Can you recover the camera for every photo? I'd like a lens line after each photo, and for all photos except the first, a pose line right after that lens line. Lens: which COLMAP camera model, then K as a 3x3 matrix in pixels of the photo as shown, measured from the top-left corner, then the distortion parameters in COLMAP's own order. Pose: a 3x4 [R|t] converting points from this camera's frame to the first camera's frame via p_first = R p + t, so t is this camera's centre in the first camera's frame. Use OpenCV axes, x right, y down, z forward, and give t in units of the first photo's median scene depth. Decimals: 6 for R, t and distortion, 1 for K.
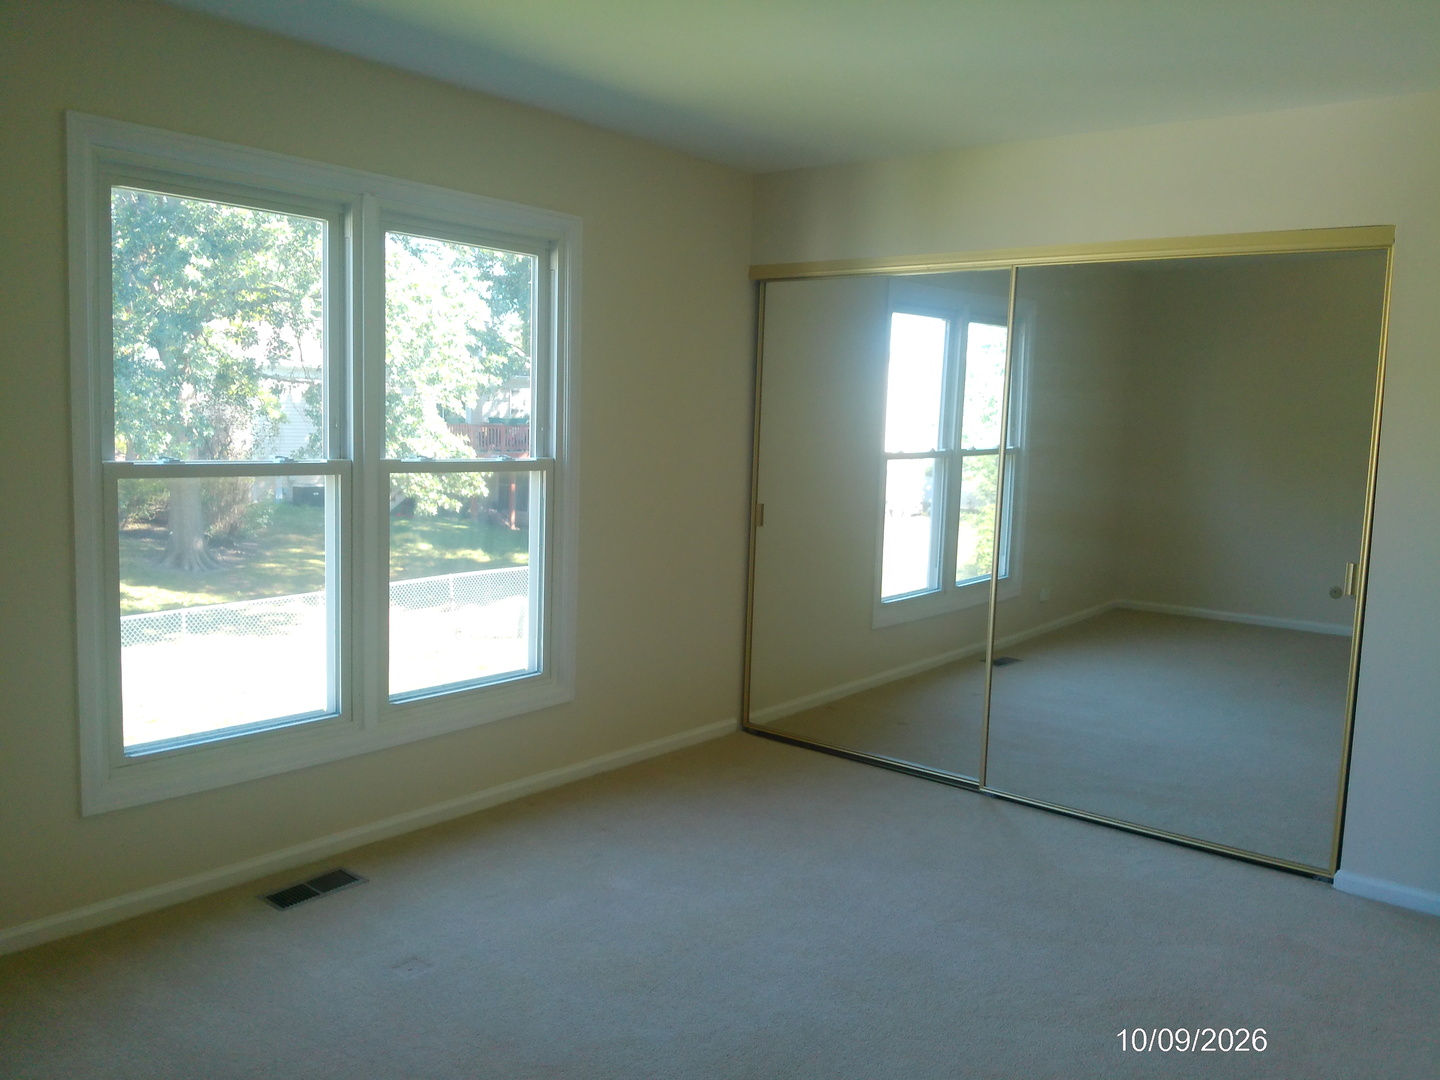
lens RADIAL K [[1166.5, 0, 720.0], [0, 1166.5, 540.0], [0, 0, 1]] dist [-0.045956, -0.000894]
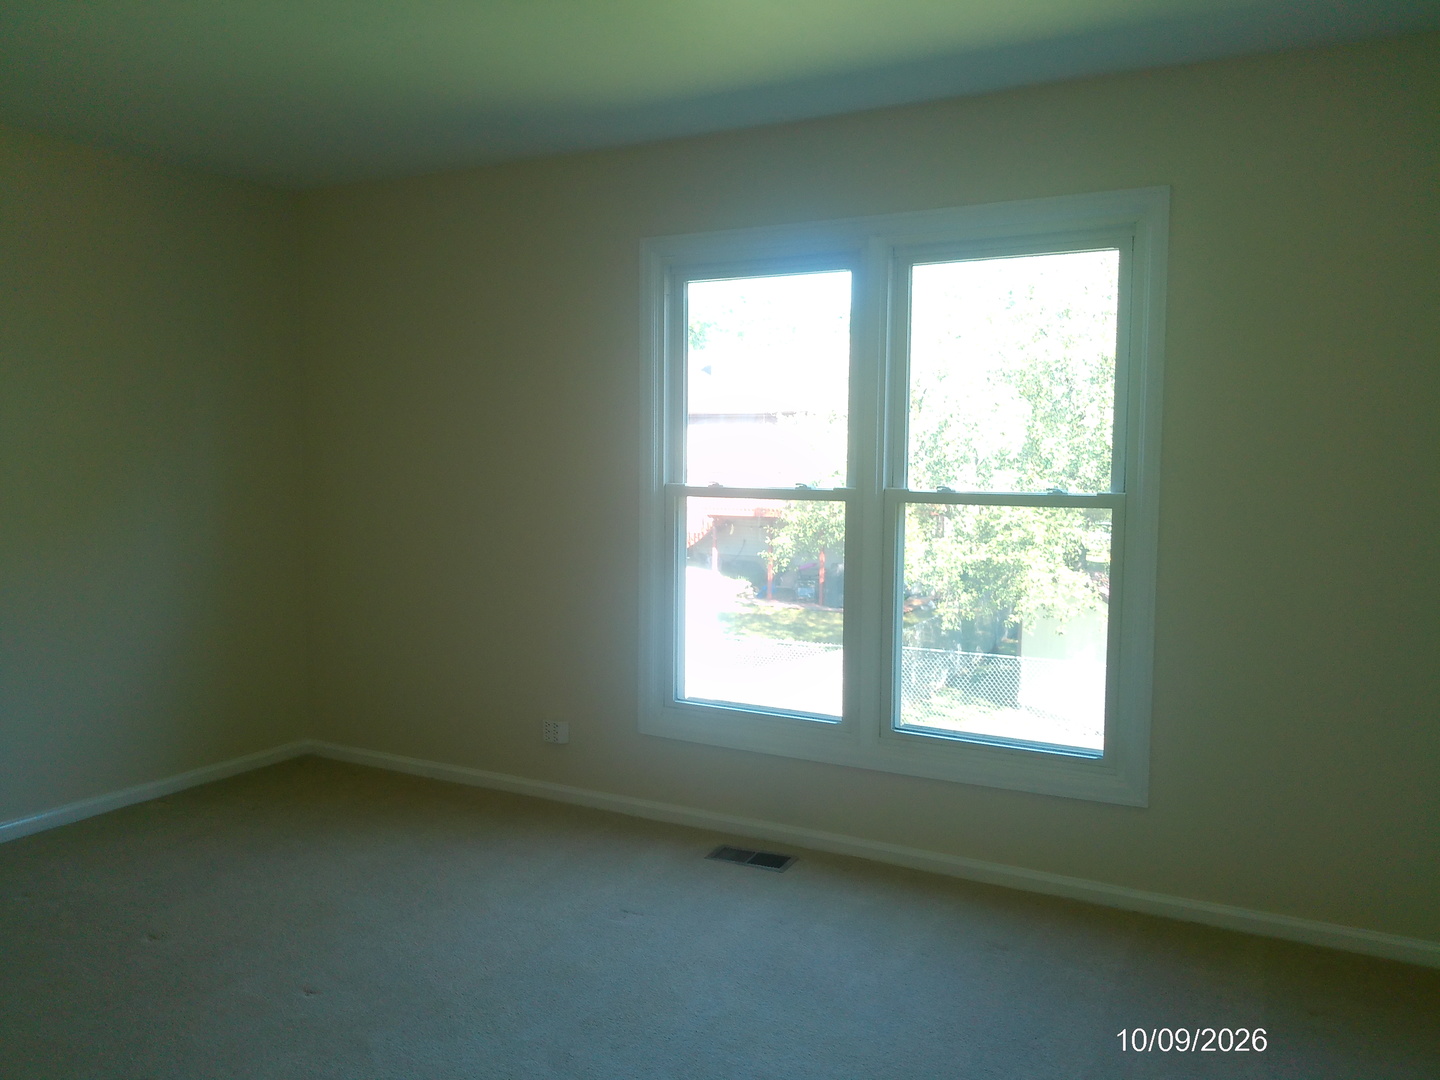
lens RADIAL K [[978.1, 0, 719.7], [0, 978.1, 499.5], [0, 0, 1]] dist [0.002842, 0.000223]
pose [[0.259943, 0.040892, -0.964758, 0.541405], [-0.107719, 0.994095, 0.013112, -0.059214], [0.959597, 0.100514, 0.262813, 0.673085]]
